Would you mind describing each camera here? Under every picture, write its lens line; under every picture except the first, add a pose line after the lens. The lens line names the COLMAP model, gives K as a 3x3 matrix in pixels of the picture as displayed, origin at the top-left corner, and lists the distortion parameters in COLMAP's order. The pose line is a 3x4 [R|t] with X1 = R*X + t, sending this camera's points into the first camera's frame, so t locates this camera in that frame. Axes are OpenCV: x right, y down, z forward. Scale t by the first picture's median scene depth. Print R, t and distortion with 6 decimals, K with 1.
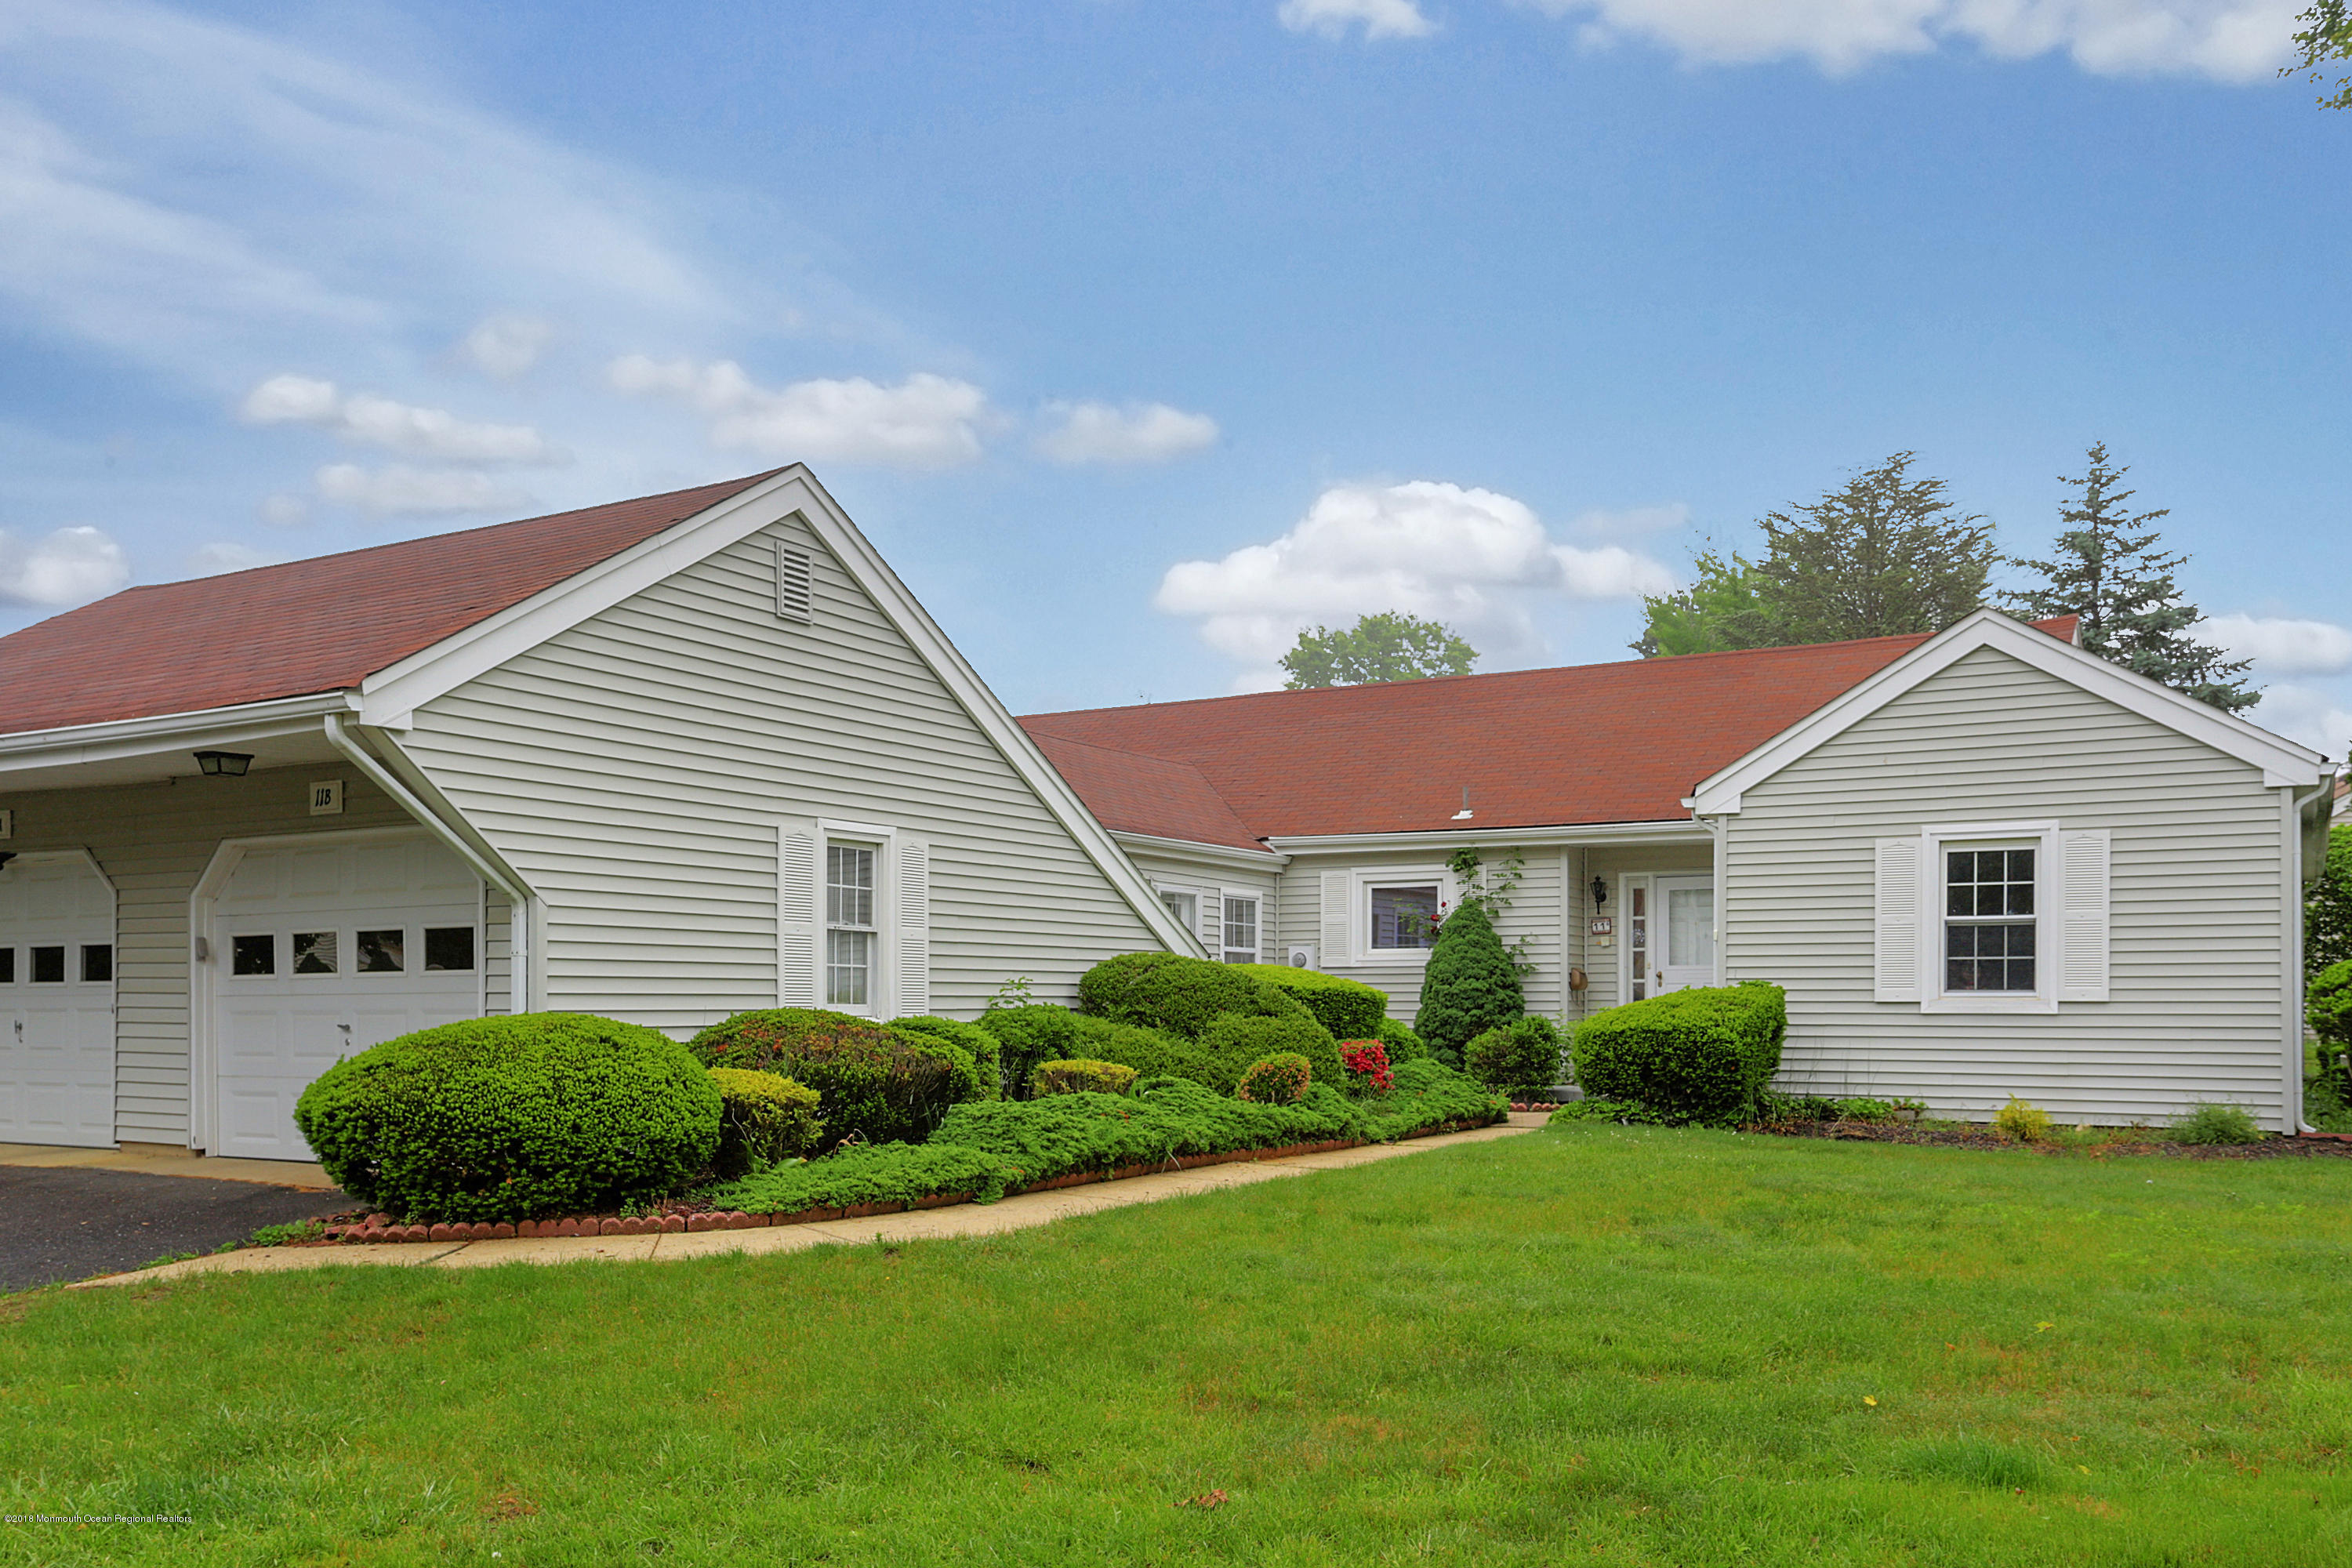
lens RADIAL K [[2084.0, 0, 1110.5], [0, 2084.0, 1041.0], [0, 0, 1]] dist [-0.012104, 0.030855]
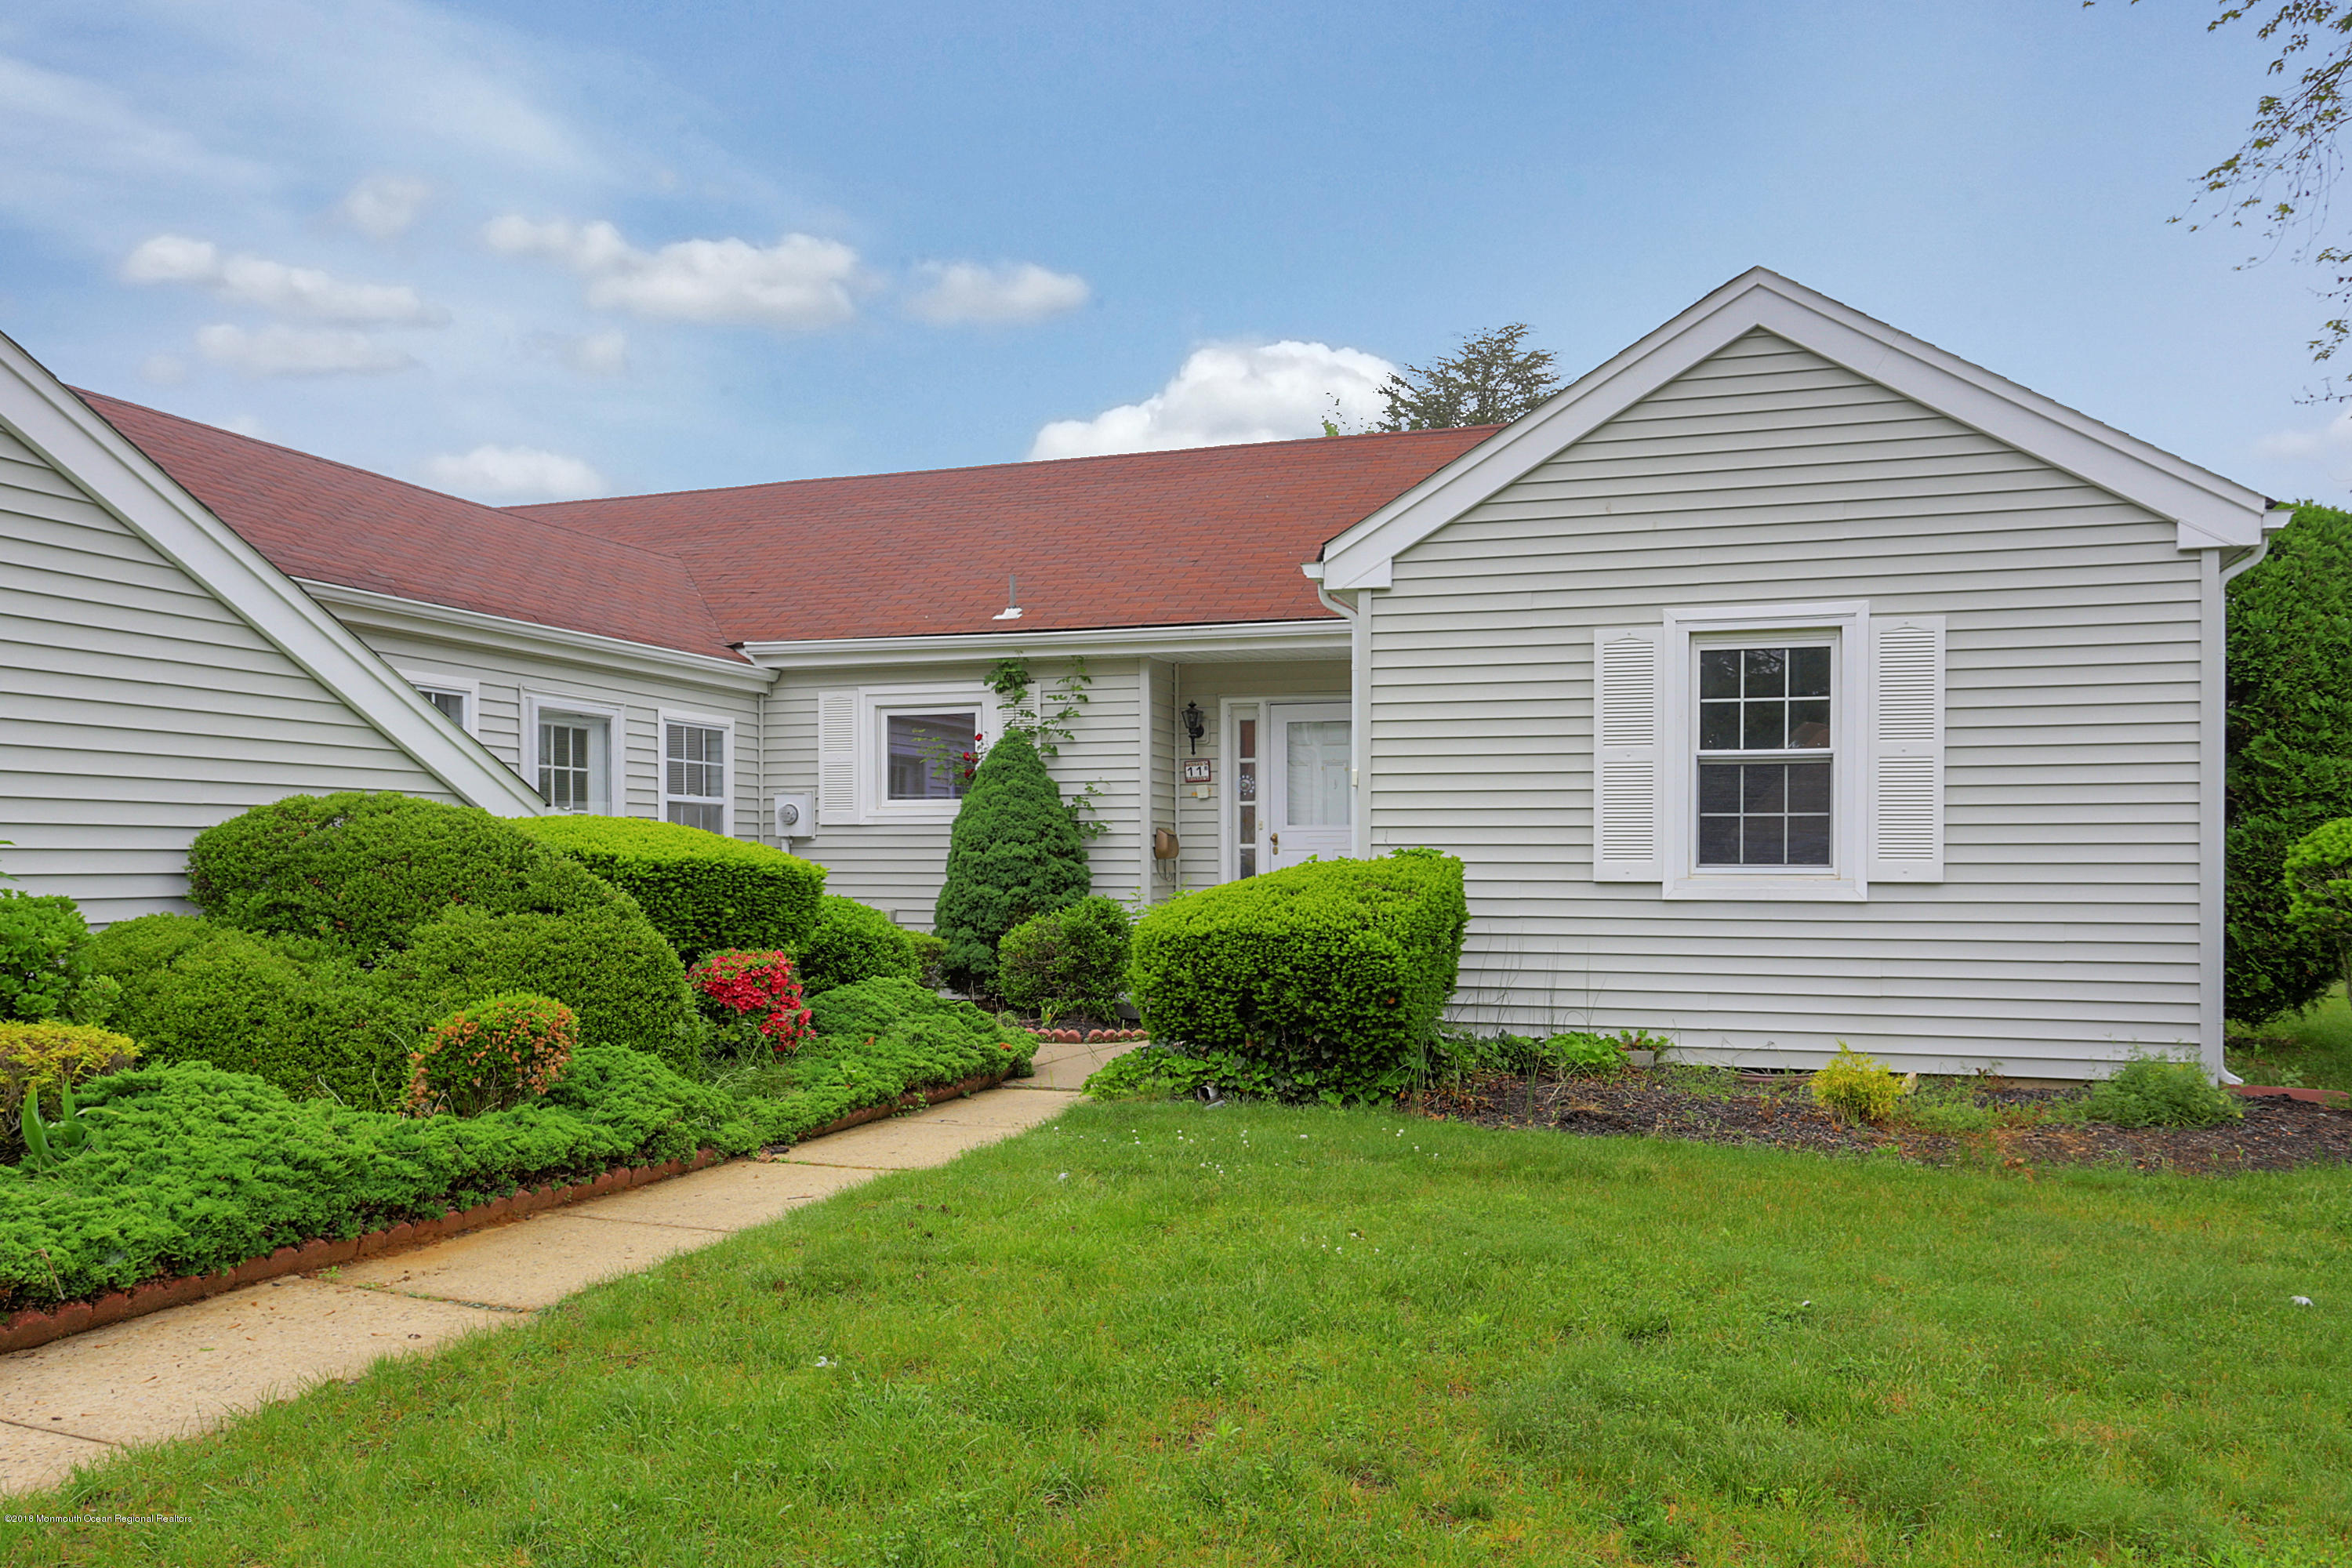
lens RADIAL K [[1692.0, 0, 1265.1], [0, 1692.0, 896.9], [0, 0, 1]] dist [0.000649, 0.011805]
pose [[0.970211, -0.004057, 0.242226, 0.142861], [0.003236, 0.999988, 0.003786, -0.016406], [-0.242238, -0.002889, 0.970212, 0.521485]]
